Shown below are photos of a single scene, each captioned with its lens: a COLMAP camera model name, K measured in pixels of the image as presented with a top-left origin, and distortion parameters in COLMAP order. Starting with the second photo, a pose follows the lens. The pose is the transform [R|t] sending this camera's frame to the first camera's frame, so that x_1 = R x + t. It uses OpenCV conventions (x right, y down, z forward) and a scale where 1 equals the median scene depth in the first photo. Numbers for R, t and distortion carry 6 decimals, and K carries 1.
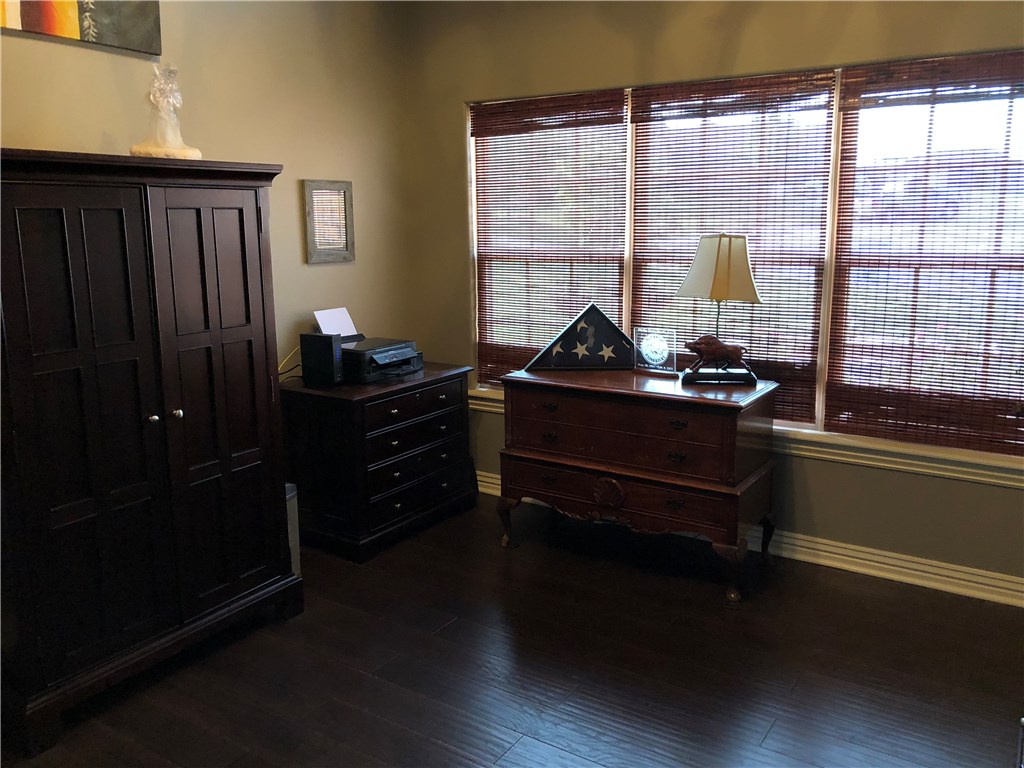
lens RADIAL K [[830.0, 0, 512.0], [0, 830.0, 384.0], [0, 0, 1]] dist [0.055560, -0.213386]
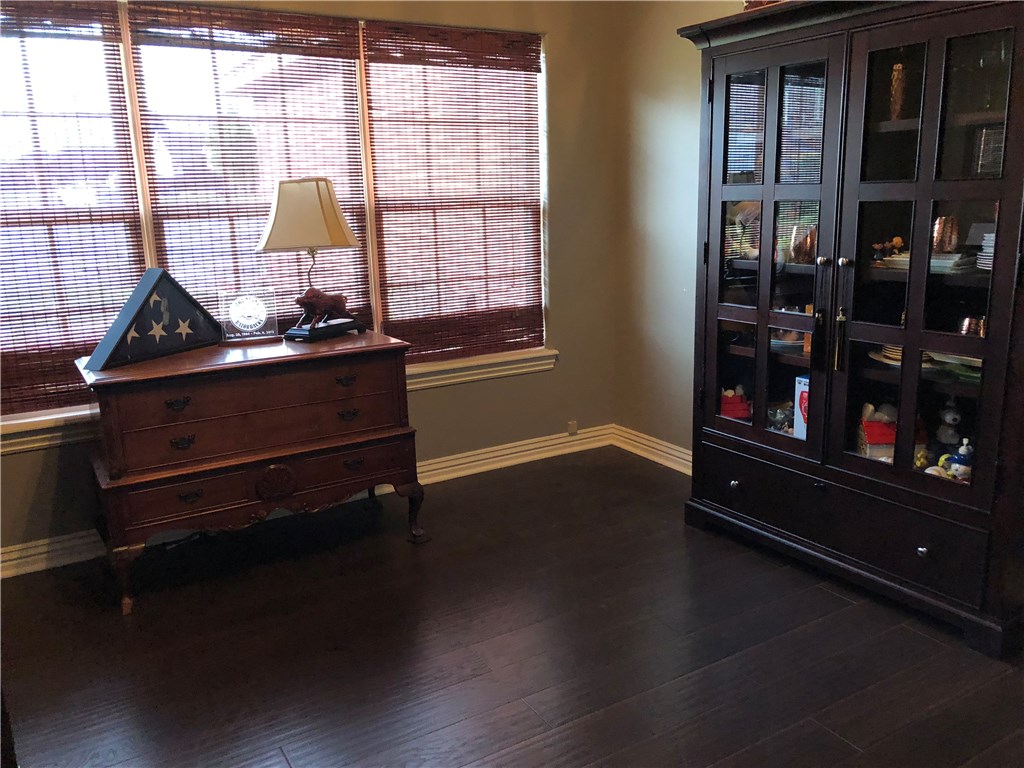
lens RADIAL K [[830.0, 0, 512.0], [0, 830.0, 384.0], [0, 0, 1]] dist [0.055560, -0.213386]
pose [[0.417356, -0.215638, 0.882788, -0.505976], [0.169763, 0.972838, 0.157375, -0.061420], [-0.892746, 0.084184, 0.442627, 0.373304]]
